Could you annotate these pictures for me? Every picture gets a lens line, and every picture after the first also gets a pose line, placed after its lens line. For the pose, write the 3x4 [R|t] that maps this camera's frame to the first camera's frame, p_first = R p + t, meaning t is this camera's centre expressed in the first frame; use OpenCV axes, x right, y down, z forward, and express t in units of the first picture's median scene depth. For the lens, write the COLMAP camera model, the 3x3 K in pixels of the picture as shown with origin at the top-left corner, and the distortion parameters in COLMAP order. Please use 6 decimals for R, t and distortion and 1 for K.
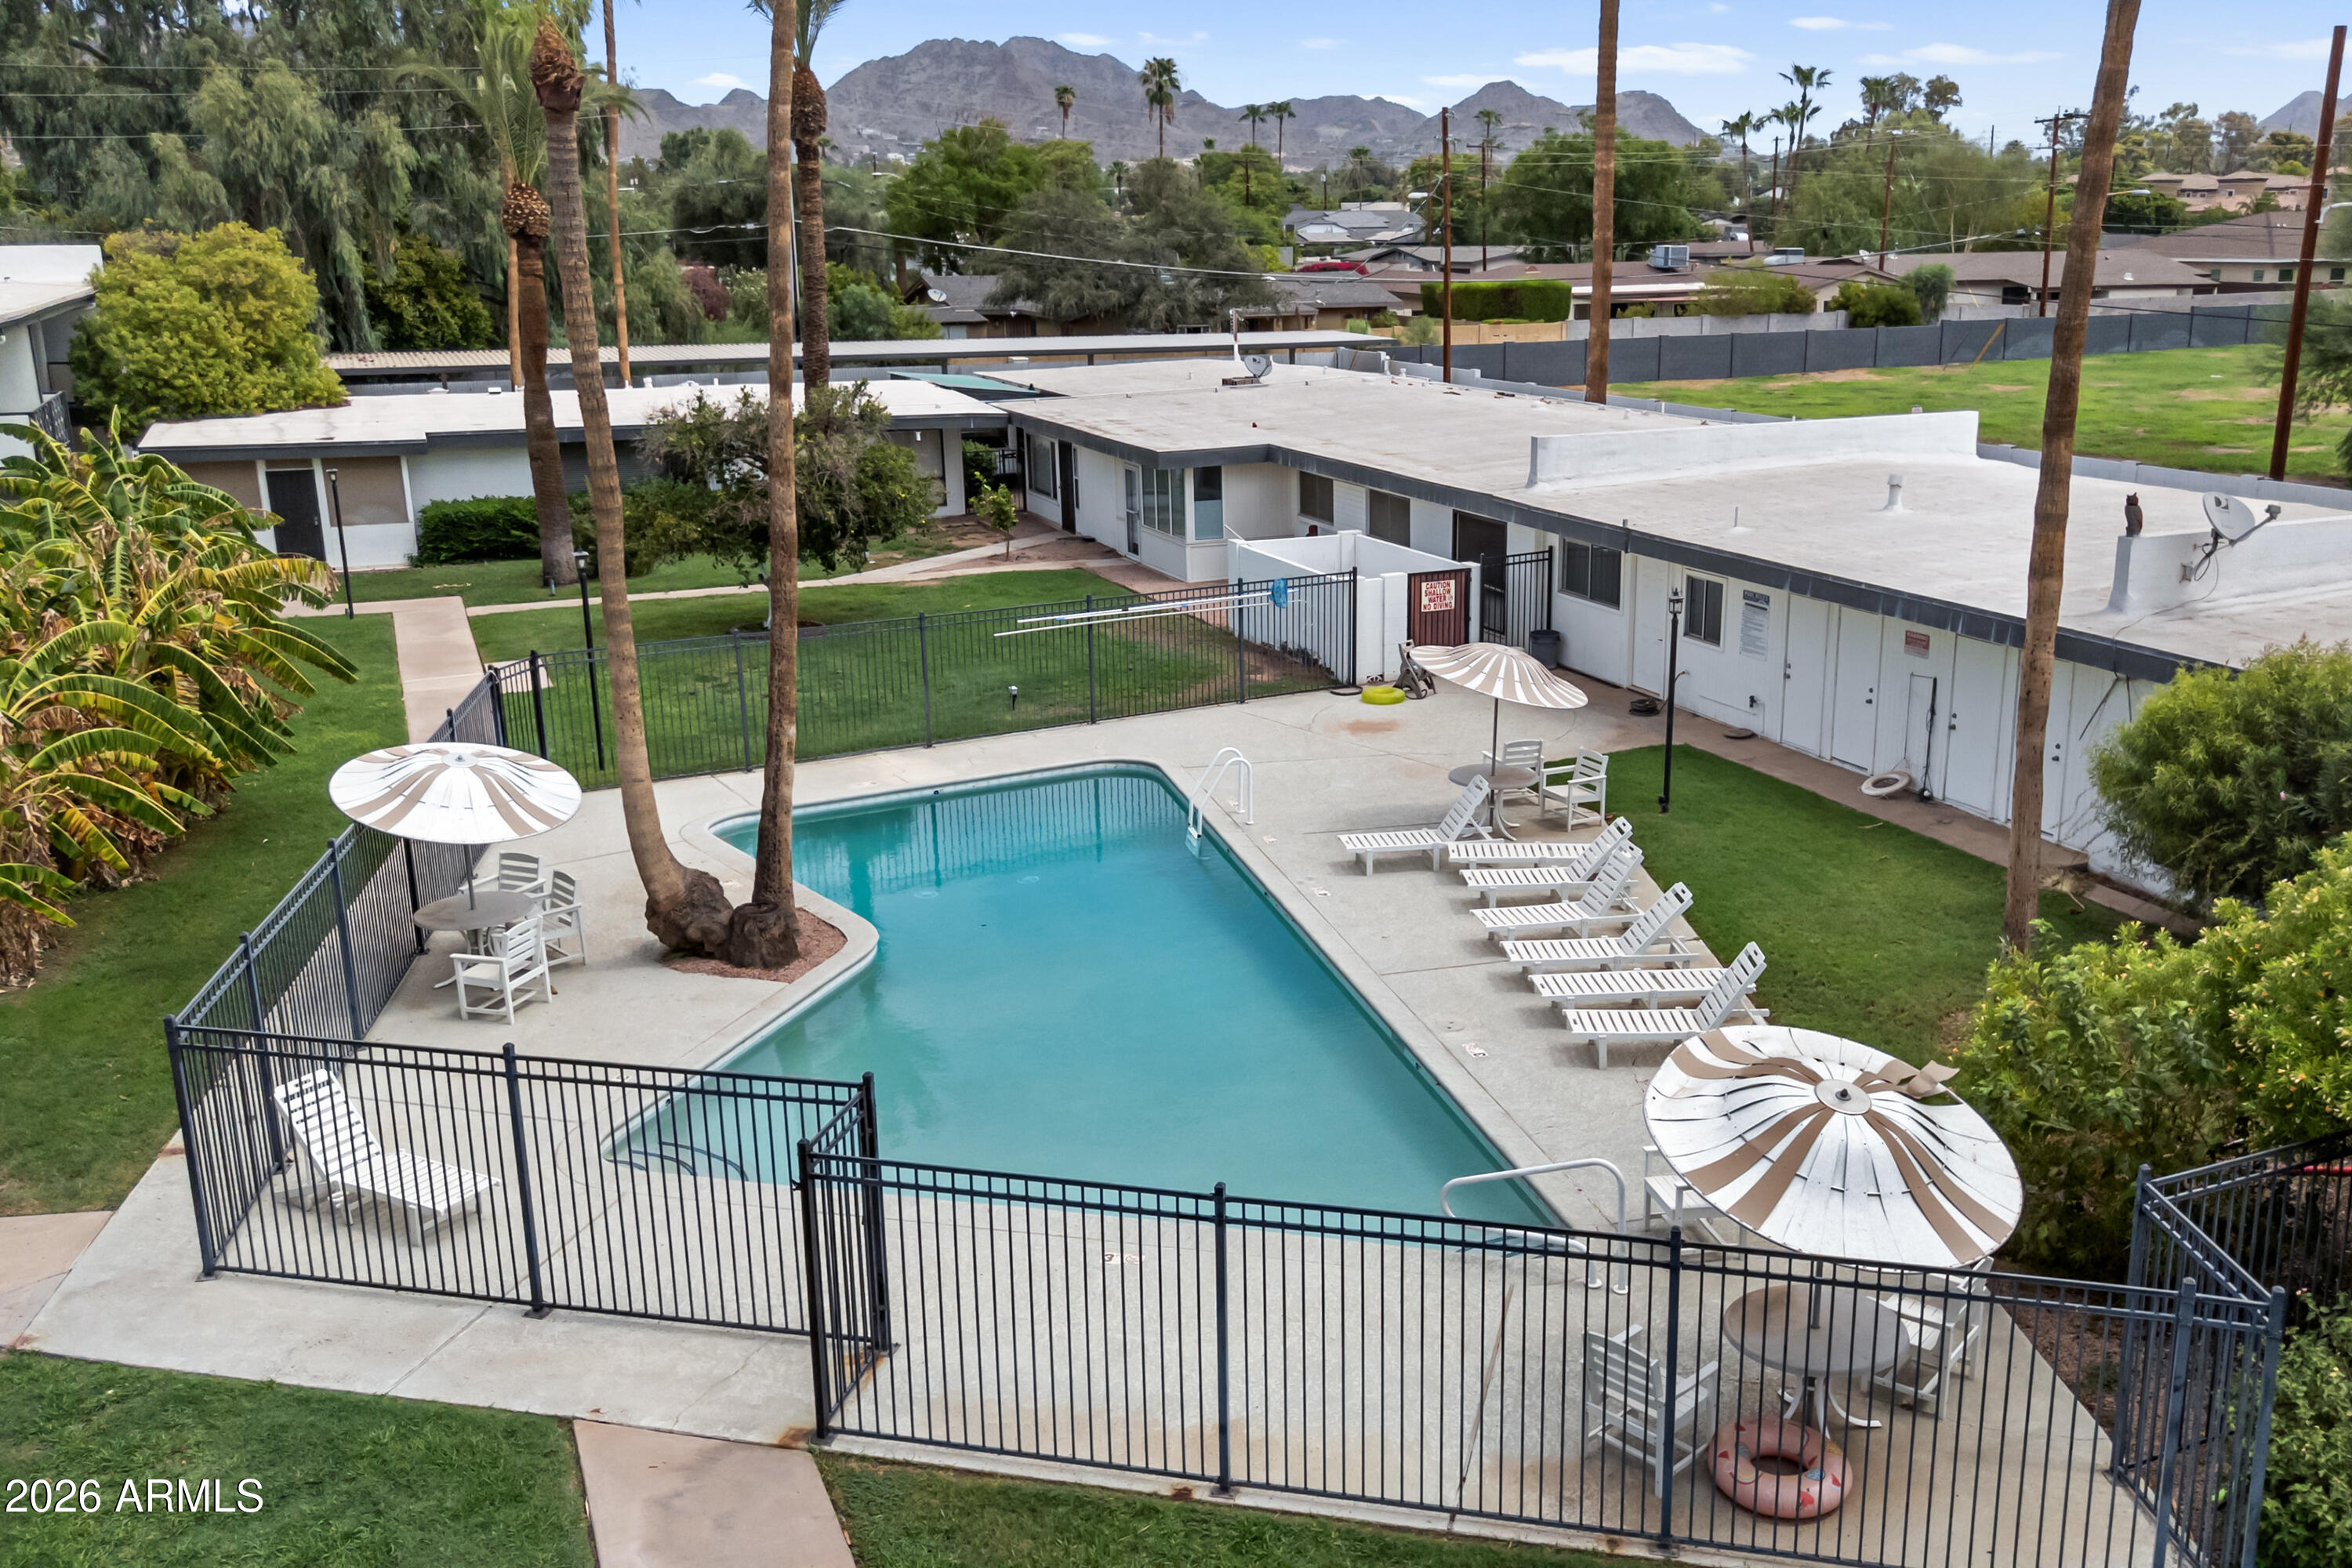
lens RADIAL K [[2063.3, 0, 1340.8], [0, 2063.3, 786.2], [0, 0, 1]] dist [0.074589, -0.078935]
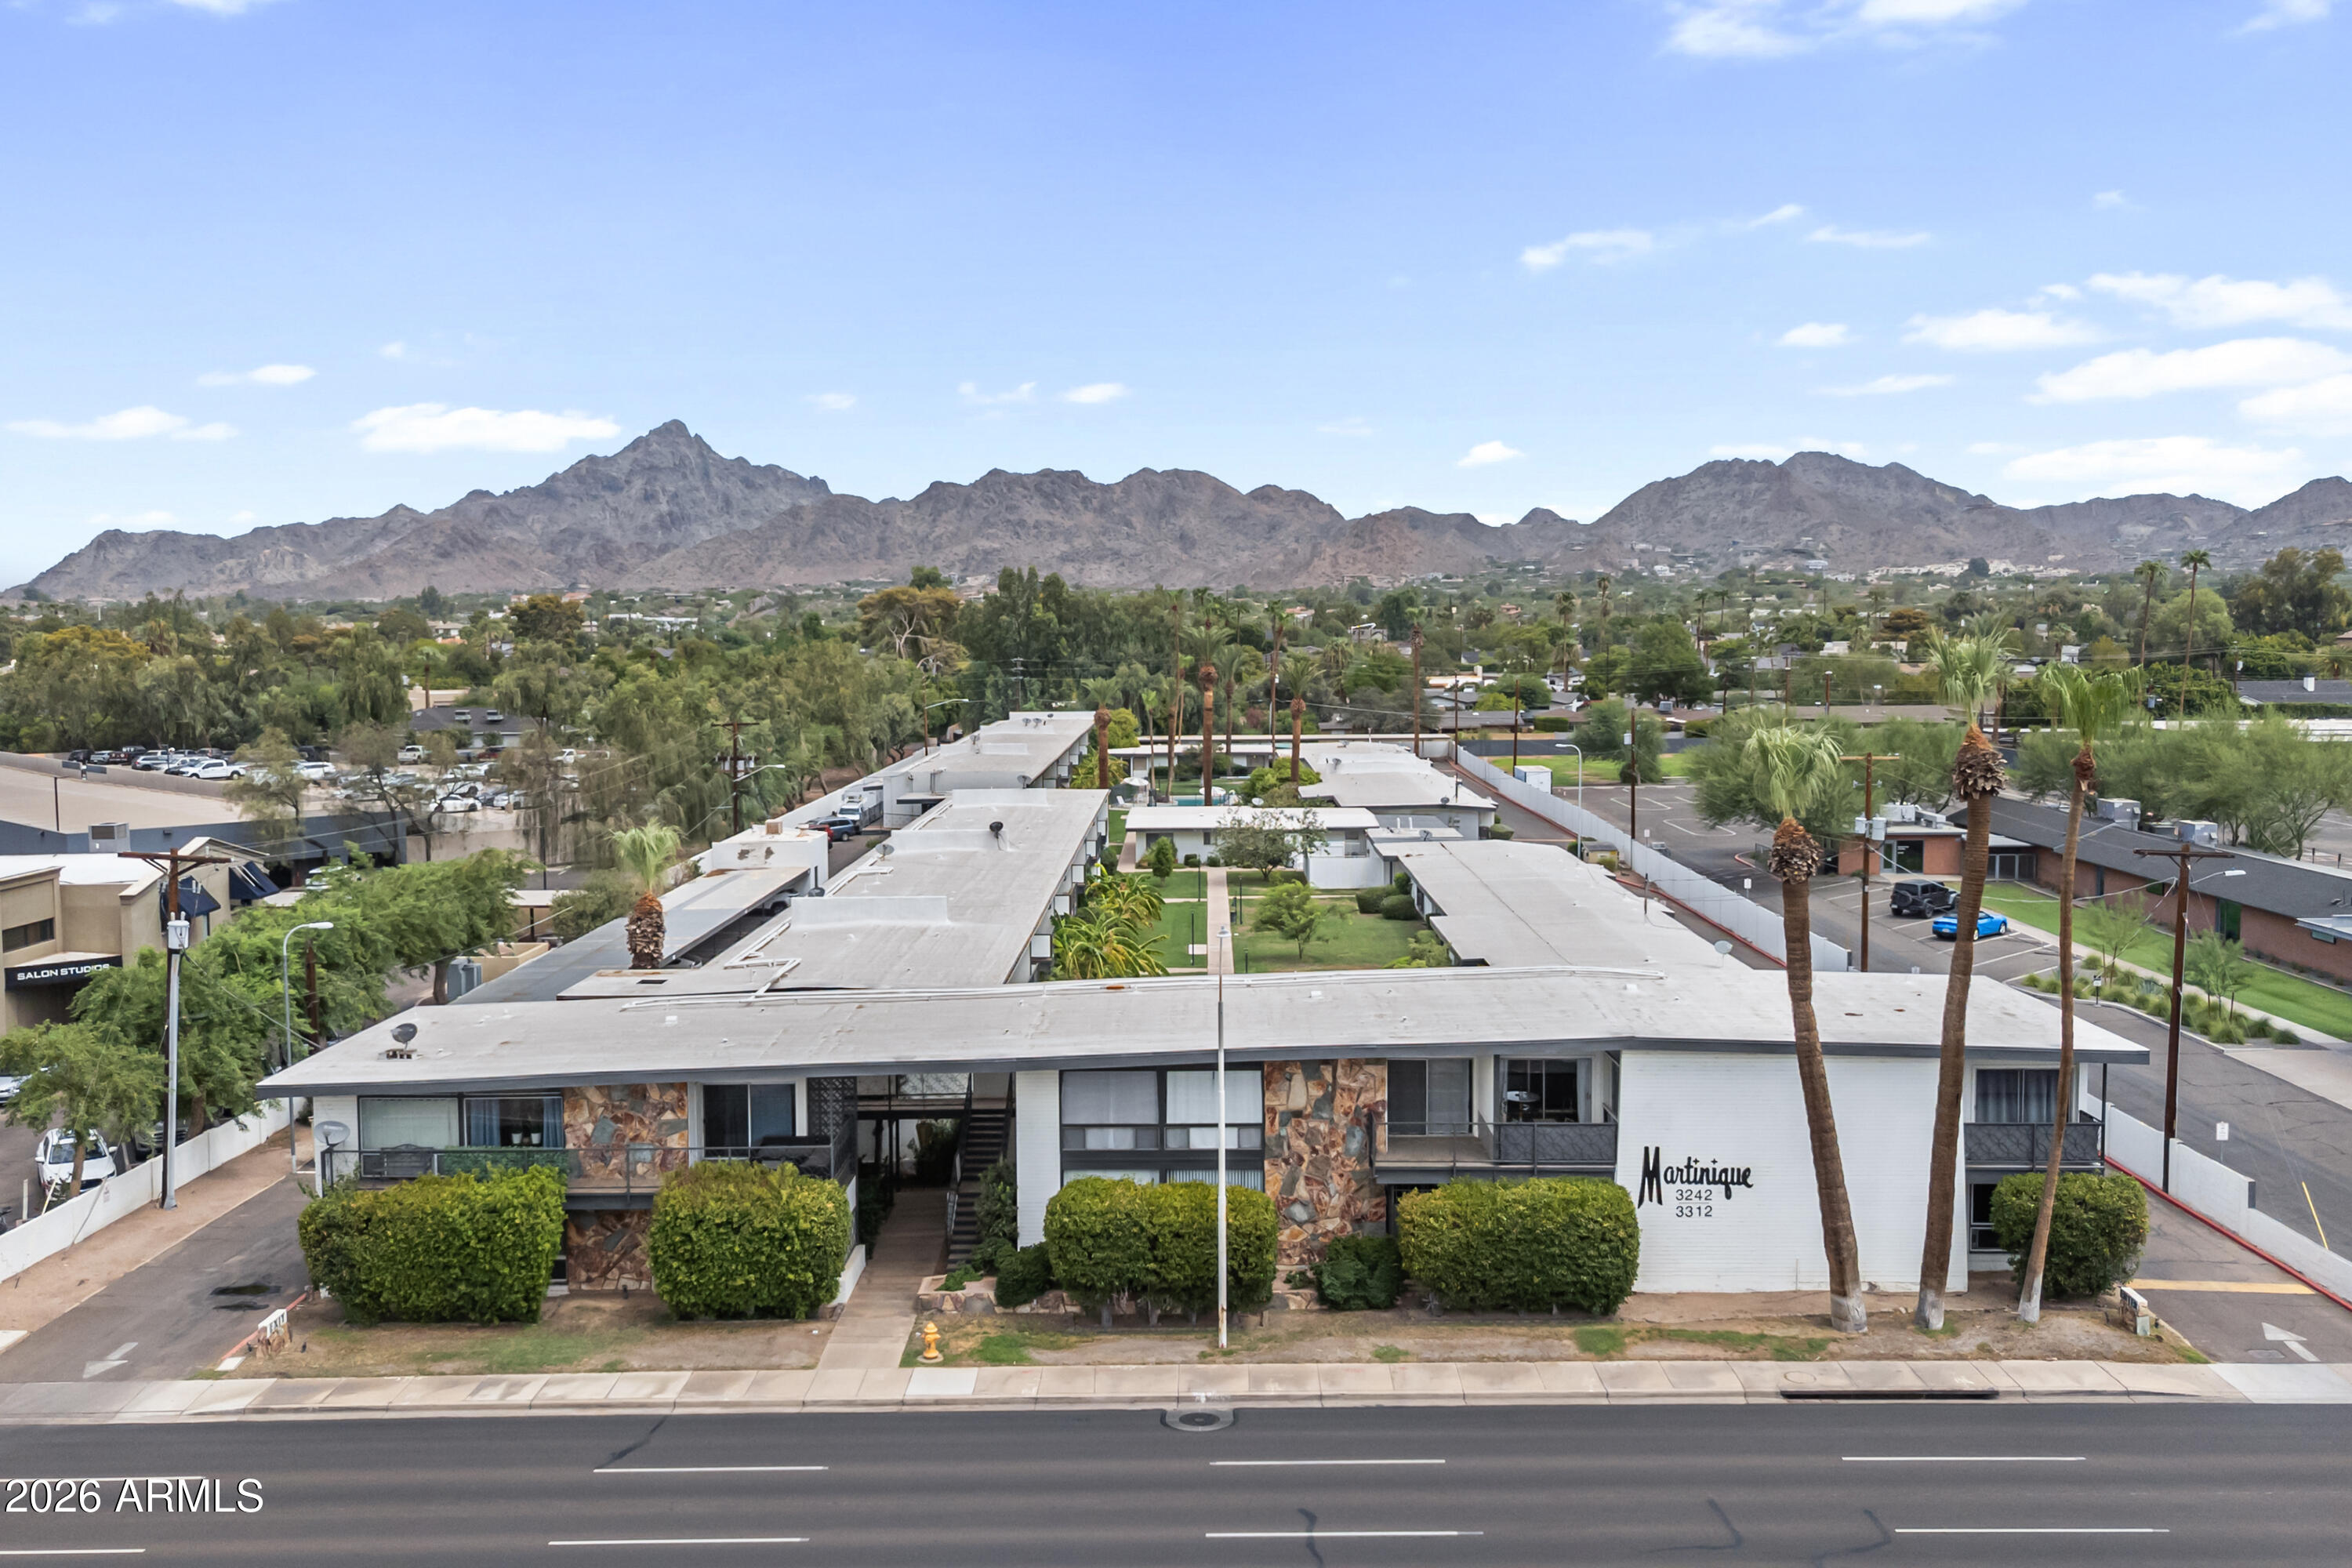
lens RADIAL K [[2037.6, 0, 1134.4], [0, 2037.6, 794.7], [0, 0, 1]] dist [0.149934, -0.242676]
pose [[0.893228, 0.038331, -0.447967, 2.899138], [-0.117754, 0.981524, -0.150811, 1.133958], [0.433910, 0.187459, 0.881239, -5.572781]]
